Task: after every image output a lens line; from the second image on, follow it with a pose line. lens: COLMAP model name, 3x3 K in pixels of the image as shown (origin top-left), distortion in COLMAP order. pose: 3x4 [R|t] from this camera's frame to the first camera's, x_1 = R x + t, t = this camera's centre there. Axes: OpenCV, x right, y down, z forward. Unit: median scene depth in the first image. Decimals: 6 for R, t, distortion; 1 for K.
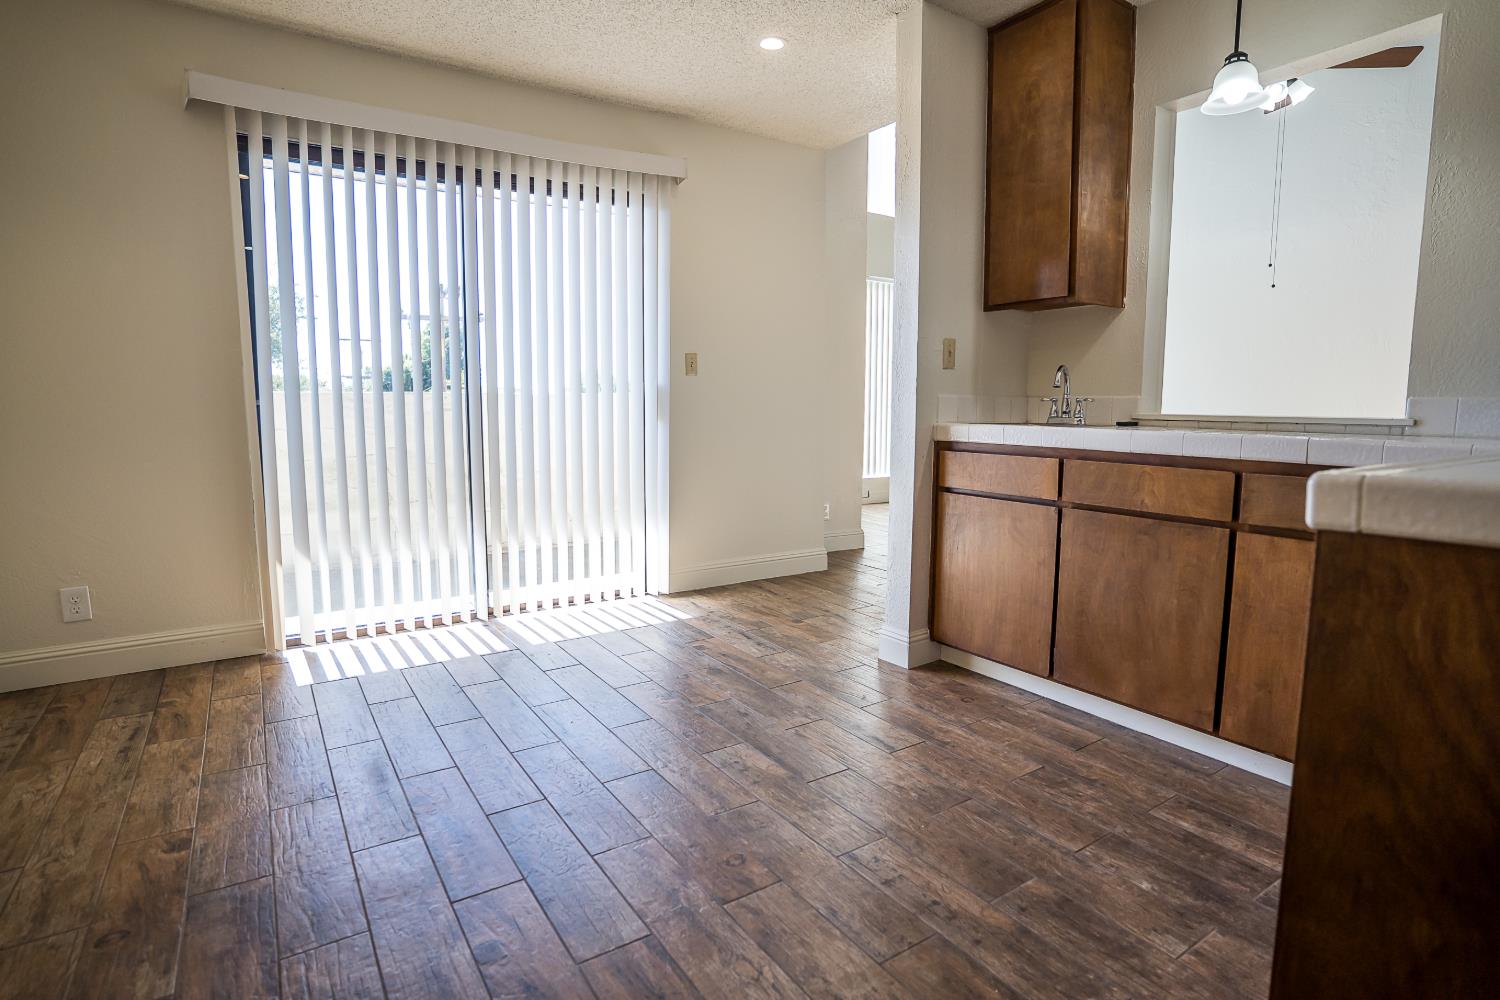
lens RADIAL K [[760.3, 0, 748.9], [0, 760.3, 490.0], [0, 0, 1]] dist [-0.079457, 0.040038]
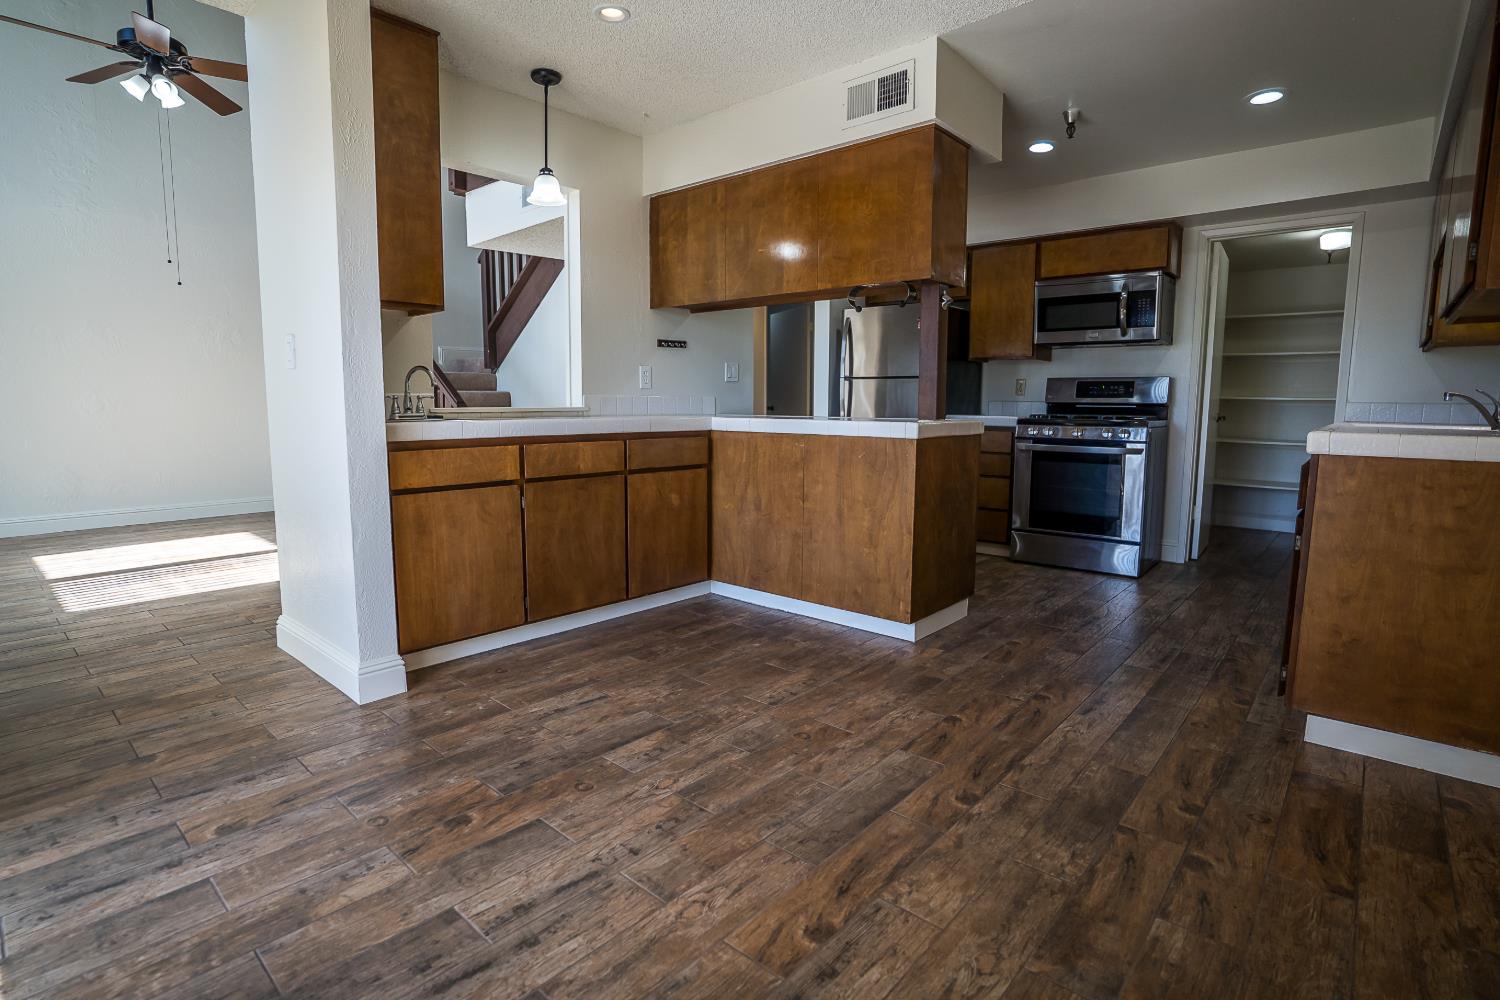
lens RADIAL K [[737.9, 0, 741.7], [0, 737.9, 497.2], [0, 0, 1]] dist [-0.085770, 0.043947]
pose [[-0.246707, -0.126531, 0.960794, -0.867299], [0.105262, 0.982075, 0.156362, -0.109414], [-0.963356, 0.139710, -0.228966, 0.960944]]
